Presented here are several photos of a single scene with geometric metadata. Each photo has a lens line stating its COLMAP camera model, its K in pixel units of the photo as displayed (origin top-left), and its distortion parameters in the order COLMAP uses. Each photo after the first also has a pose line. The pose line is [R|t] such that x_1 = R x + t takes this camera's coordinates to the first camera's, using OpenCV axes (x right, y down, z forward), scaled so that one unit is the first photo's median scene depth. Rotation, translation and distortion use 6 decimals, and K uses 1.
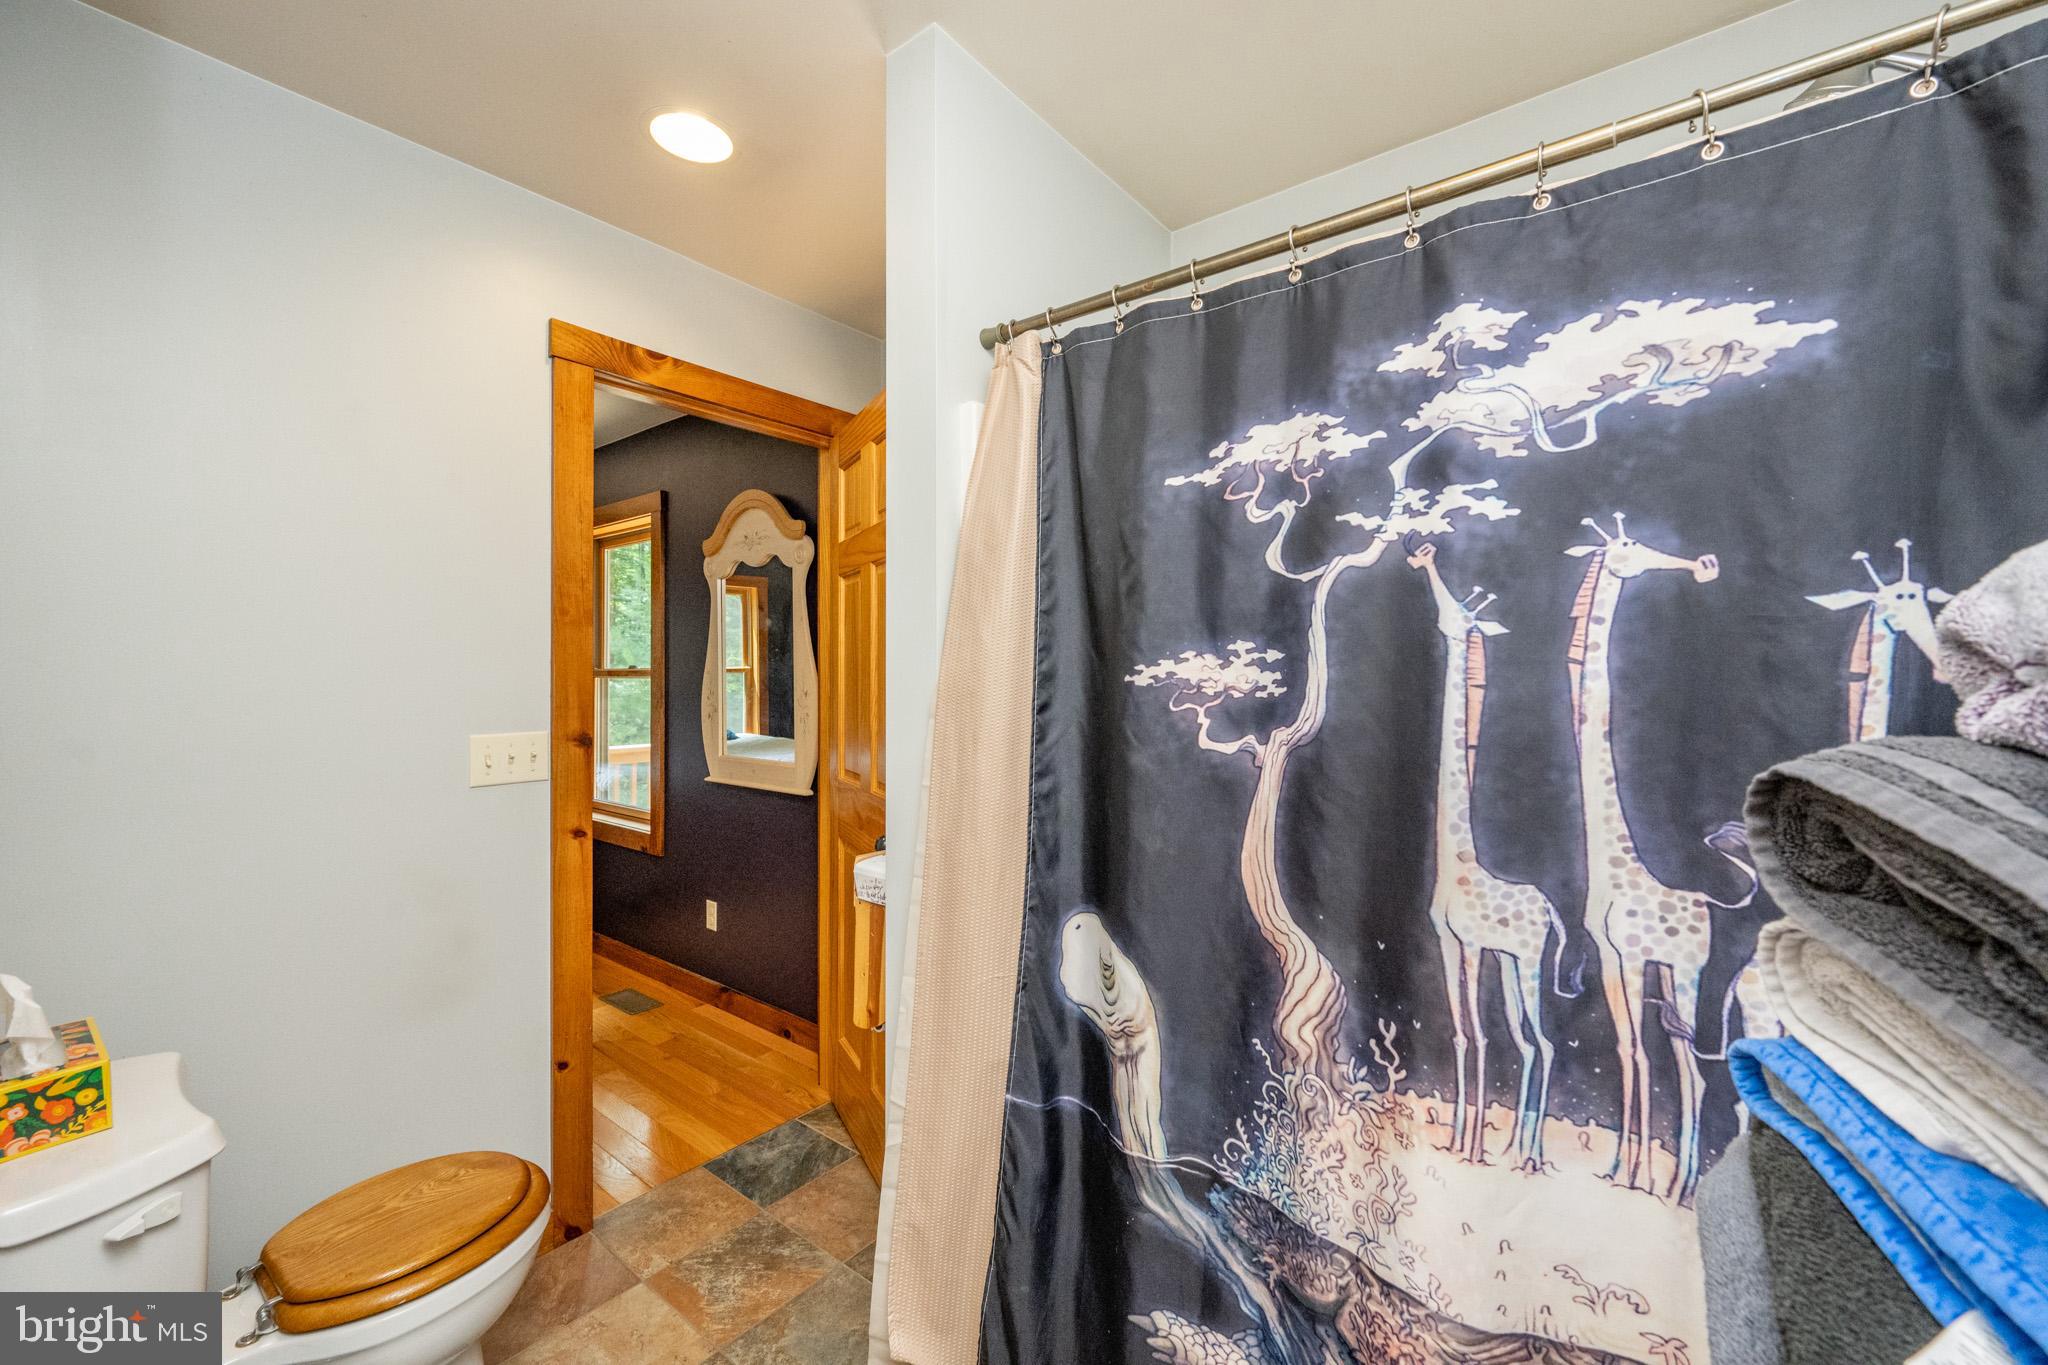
lens RADIAL K [[801.5, 0, 1034.7], [0, 801.5, 672.3], [0, 0, 1]] dist [0.000611, 0.000110]
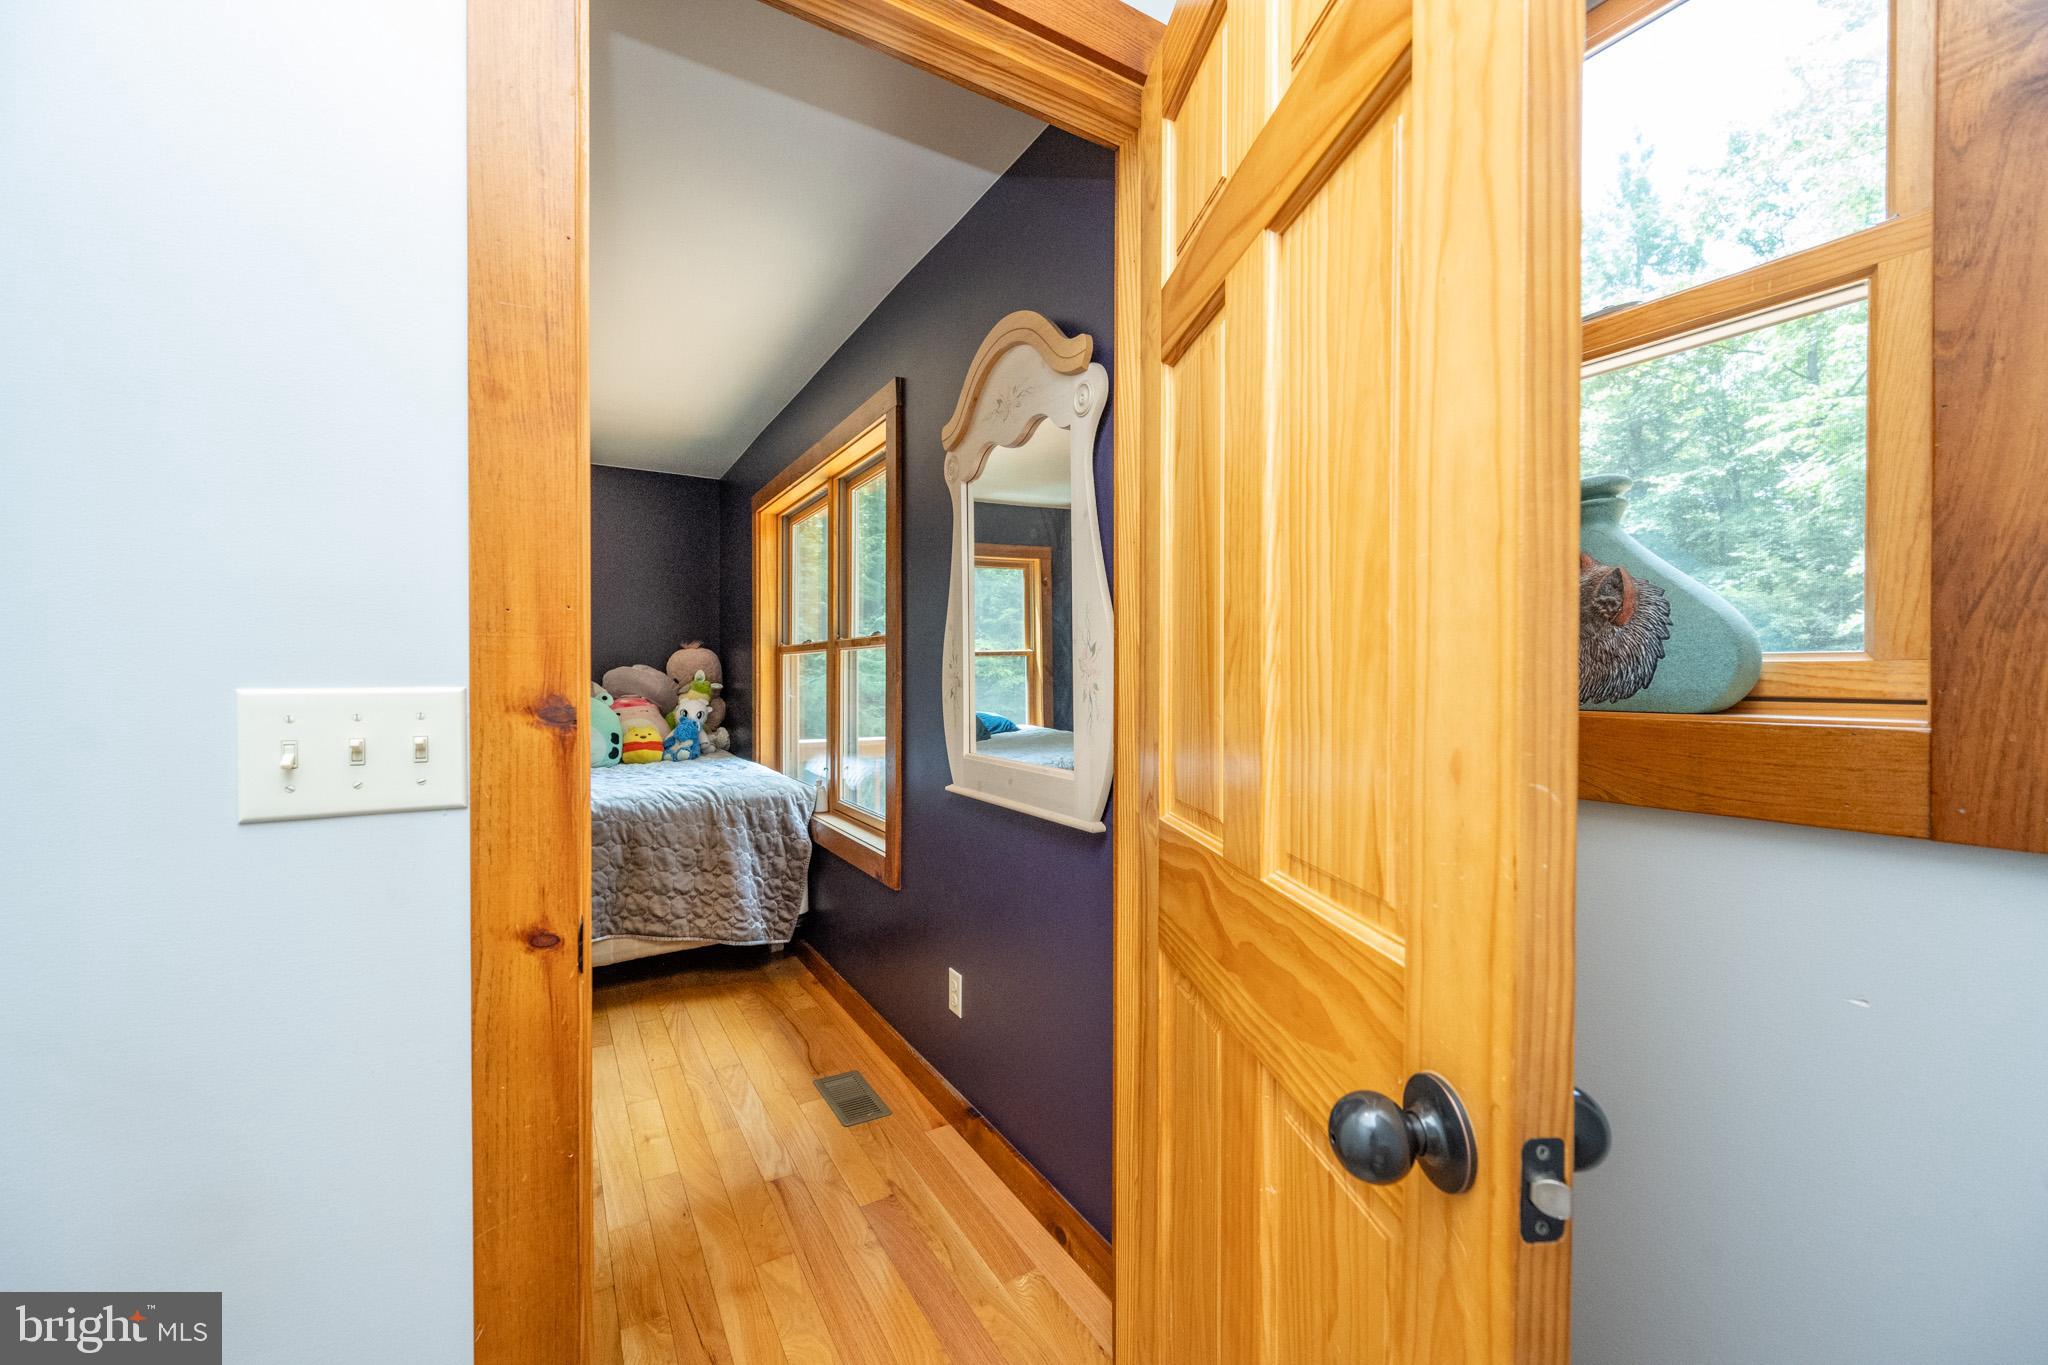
lens RADIAL K [[801.5, 0, 1034.7], [0, 801.5, 672.3], [0, 0, 1]] dist [0.000611, 0.000110]
pose [[0.938791, 0.002499, -0.344477, -0.117180], [-0.001767, 0.999995, 0.002437, 0.037408], [0.344482, -0.001679, 0.938791, 0.415111]]
